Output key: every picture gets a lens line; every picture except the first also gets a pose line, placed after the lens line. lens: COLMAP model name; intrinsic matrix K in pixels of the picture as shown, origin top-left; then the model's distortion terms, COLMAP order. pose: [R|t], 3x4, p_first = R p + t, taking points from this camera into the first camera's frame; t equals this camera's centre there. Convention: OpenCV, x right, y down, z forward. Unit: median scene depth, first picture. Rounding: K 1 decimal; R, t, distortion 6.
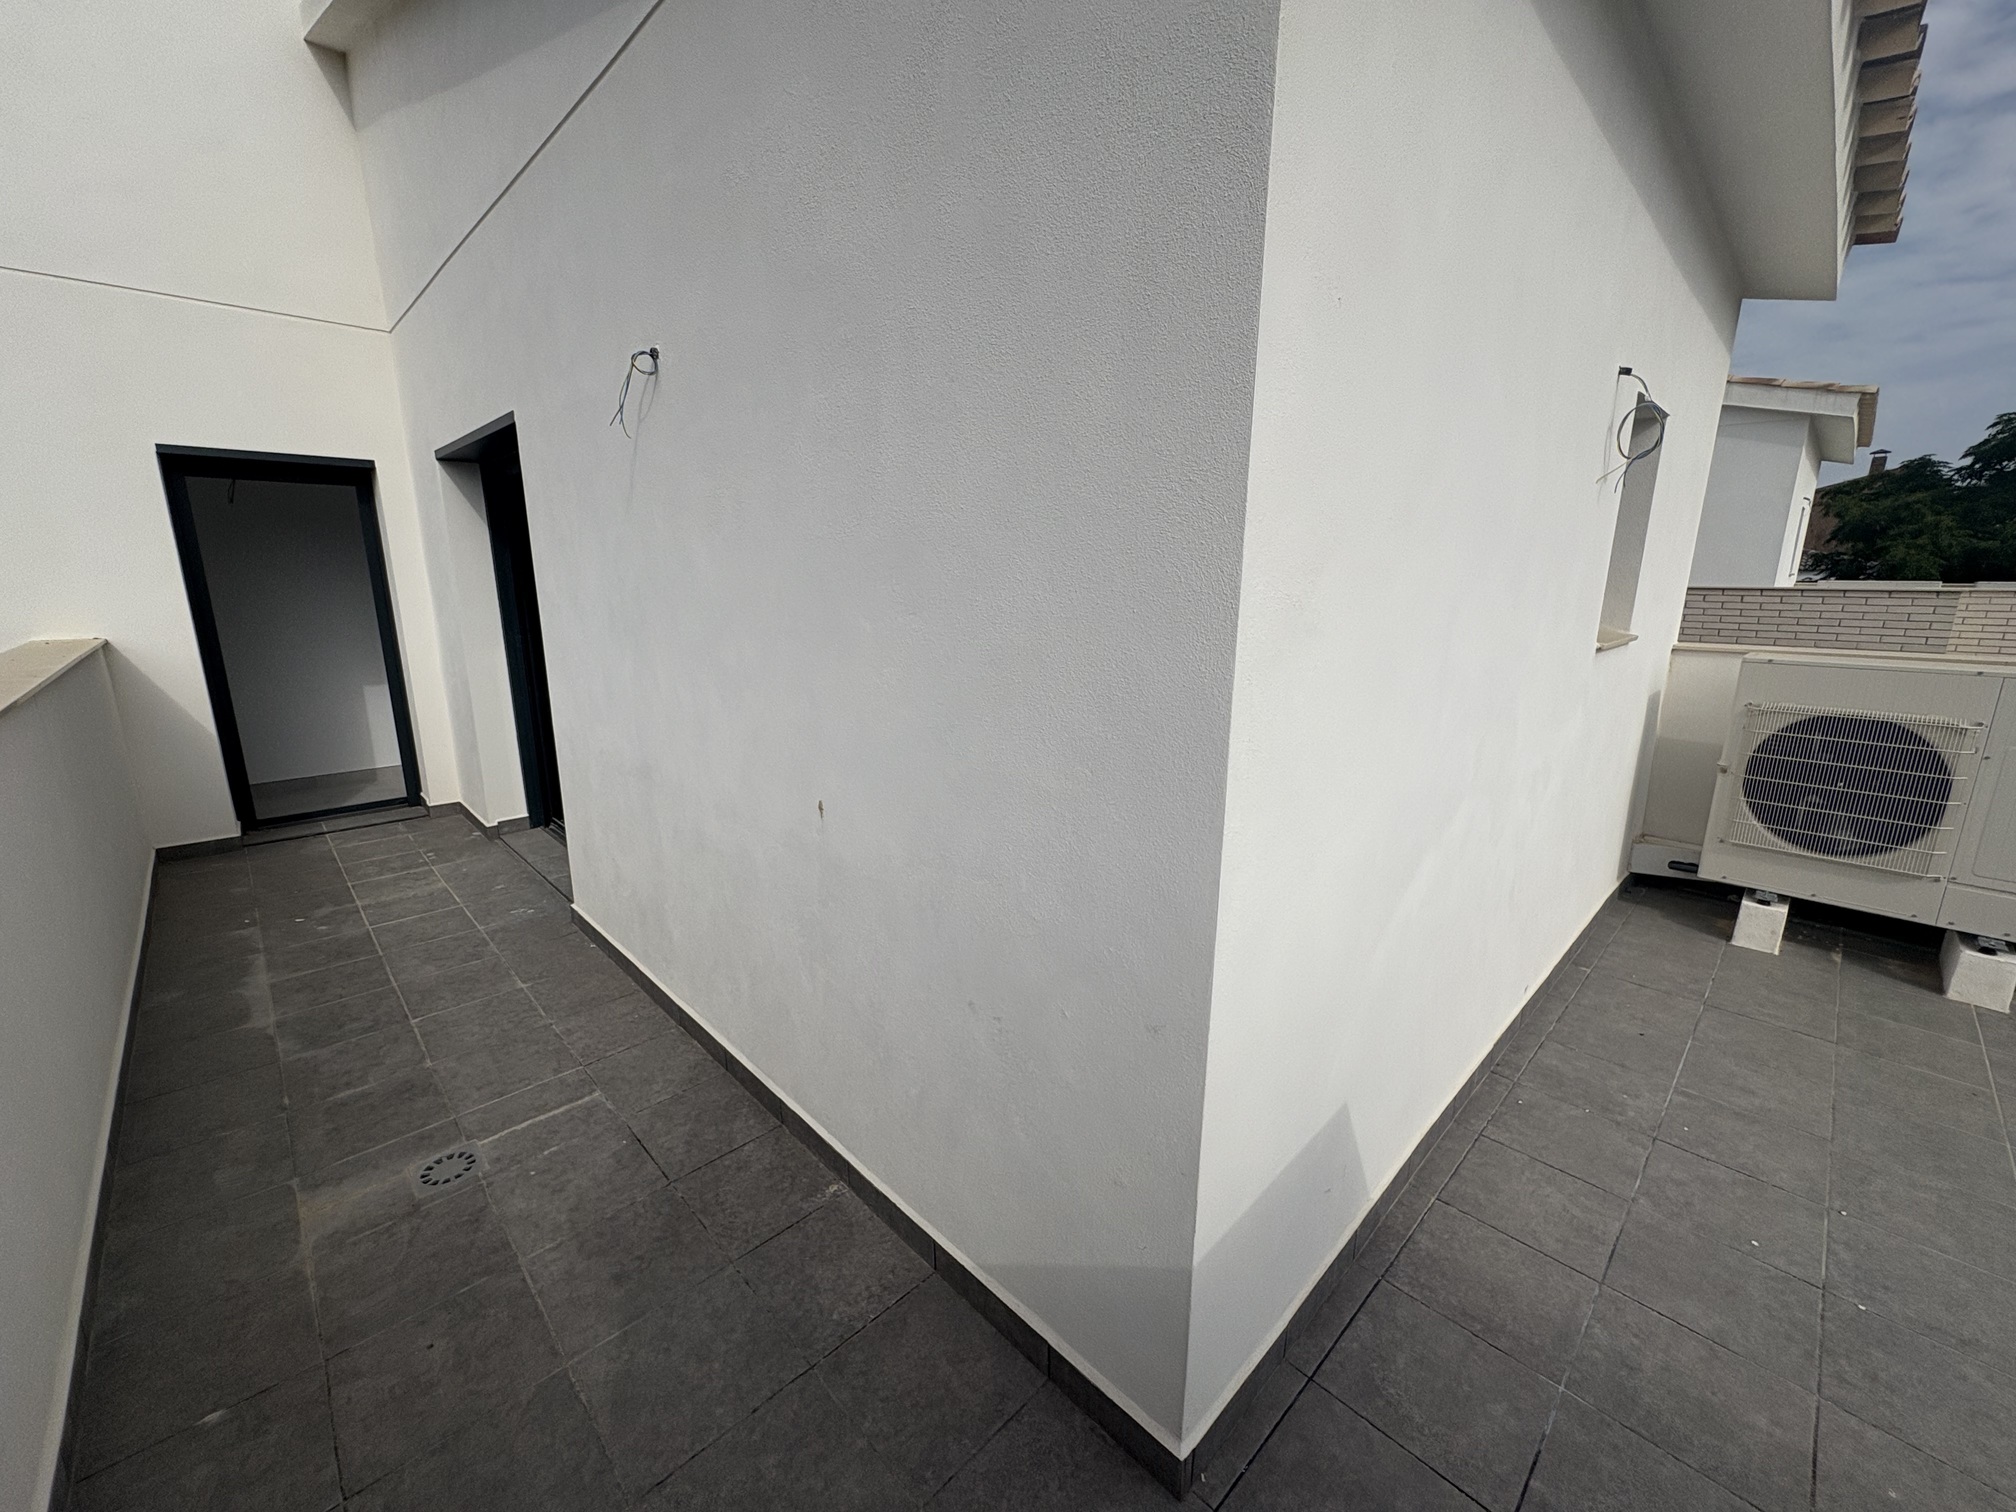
lens RADIAL K [[802.6, 0, 1004.6], [0, 802.6, 755.4], [0, 0, 1]] dist [0.000224, -0.000016]
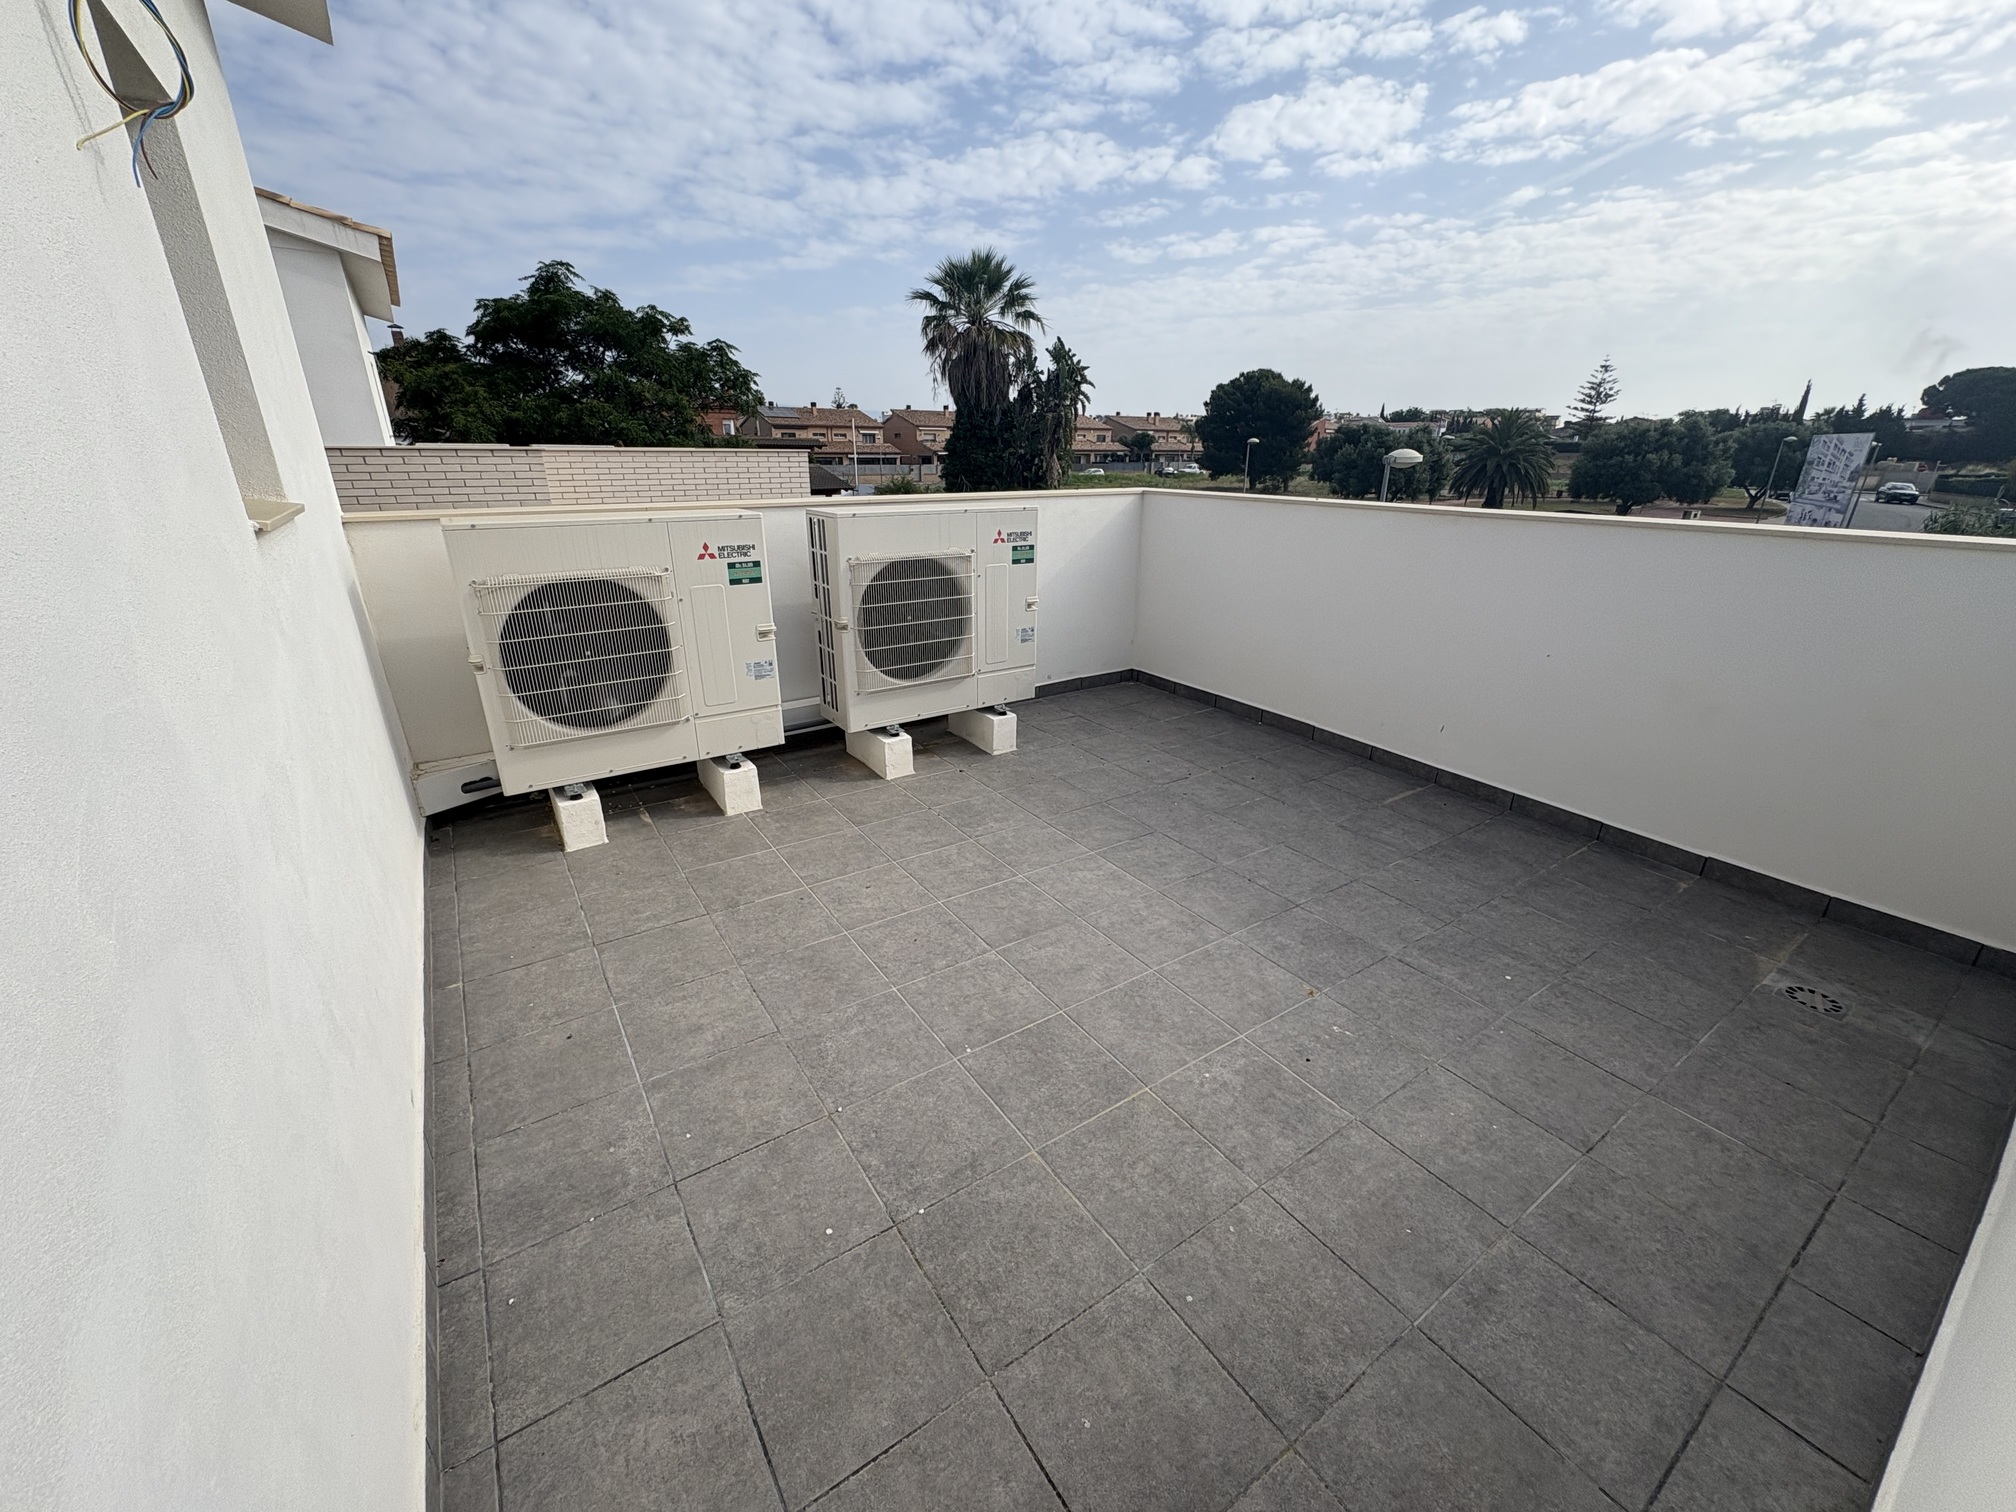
lens RADIAL K [[802.6, 0, 1004.6], [0, 802.6, 755.4], [0, 0, 1]] dist [0.000224, -0.000016]
pose [[0.170692, -0.351797, 0.920382, 0.207976], [0.211993, 0.925327, 0.314372, -0.042962], [-0.962249, 0.141453, 0.232525, 0.313866]]
